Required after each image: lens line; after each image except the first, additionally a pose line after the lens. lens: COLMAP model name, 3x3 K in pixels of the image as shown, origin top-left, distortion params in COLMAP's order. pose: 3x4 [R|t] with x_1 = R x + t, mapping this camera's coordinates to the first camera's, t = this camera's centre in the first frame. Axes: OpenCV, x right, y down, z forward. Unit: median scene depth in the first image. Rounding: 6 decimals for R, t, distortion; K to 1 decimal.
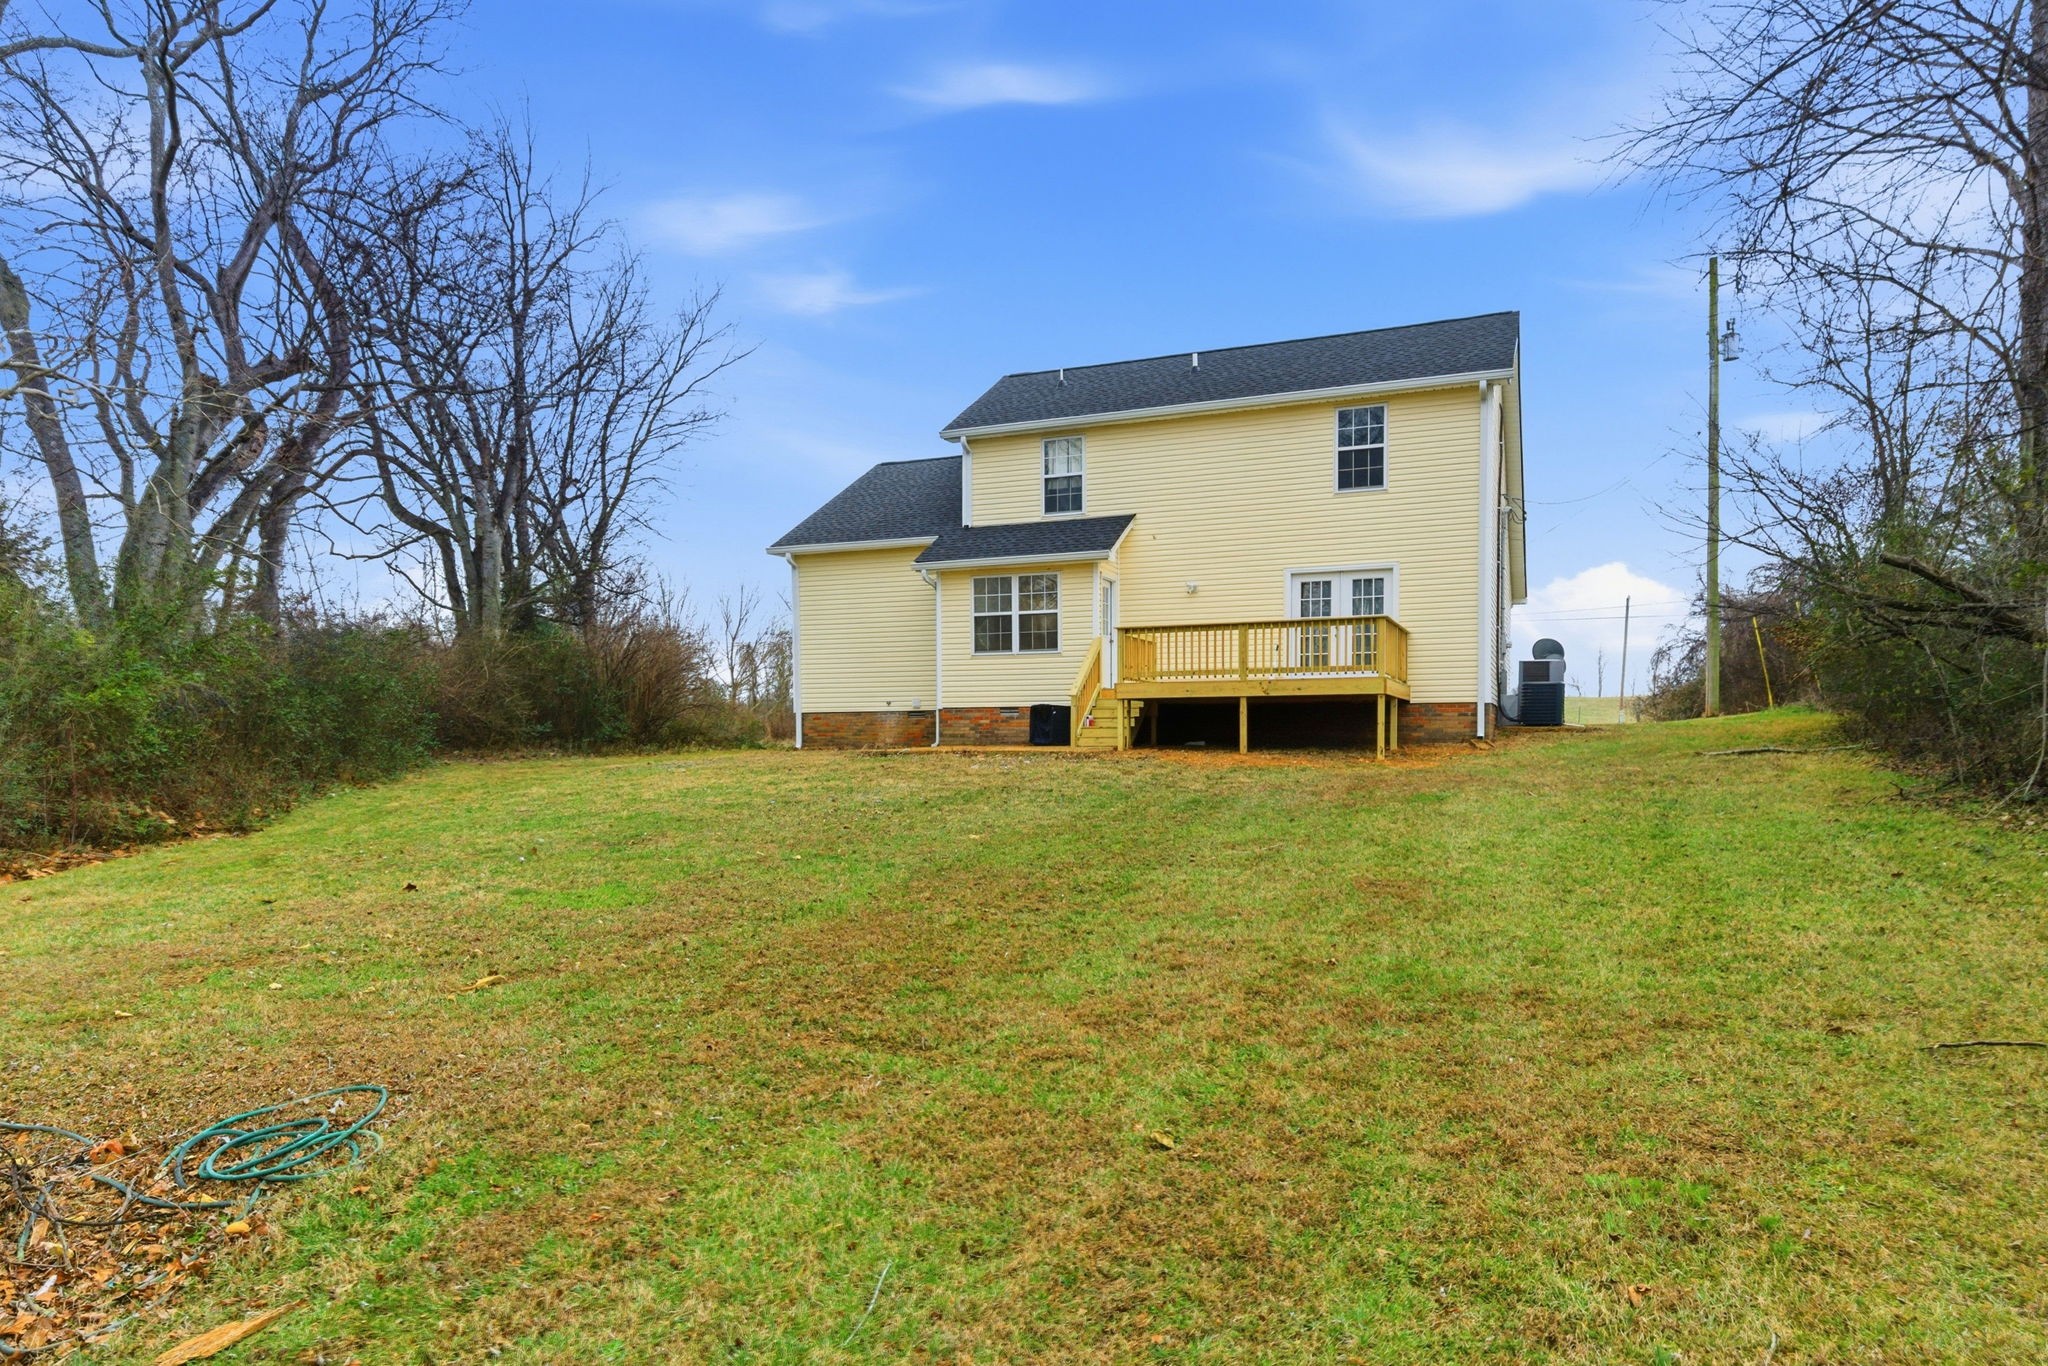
lens RADIAL K [[971.9, 0, 1025.2], [0, 971.9, 697.5], [0, 0, 1]] dist [0.000588, 0.001374]
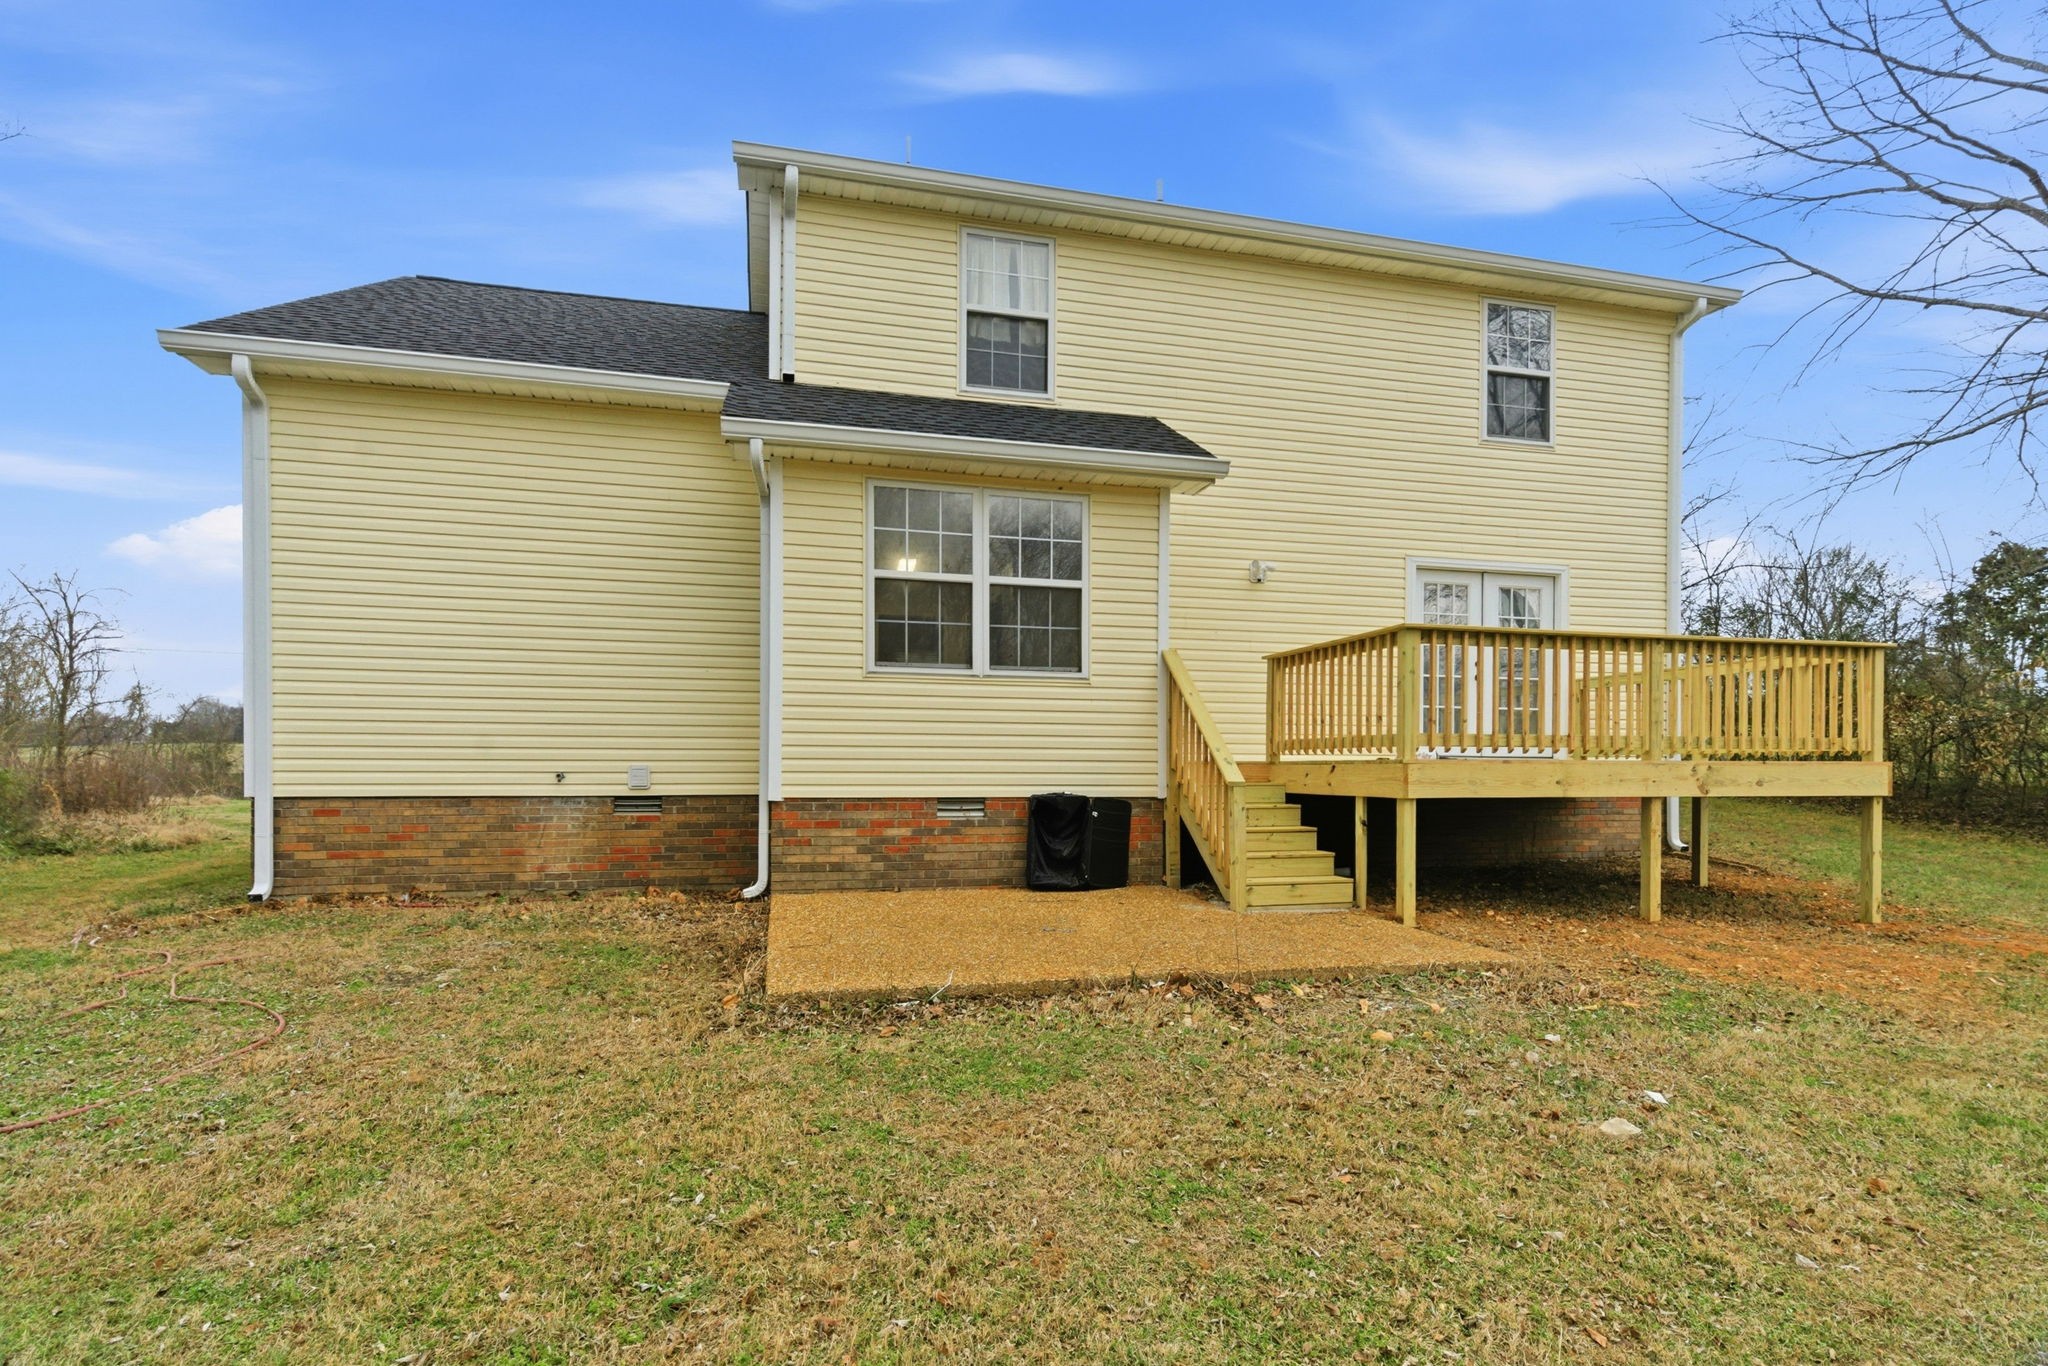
lens RADIAL K [[1009.2, 0, 1019.3], [0, 1009.2, 723.5], [0, 0, 1]] dist [-0.000865, 0.000199]
pose [[0.833564, 0.041320, 0.550875, -0.237570], [-0.030419, 0.999119, -0.028912, -0.010657], [-0.551584, 0.007343, 0.834087, 0.610420]]
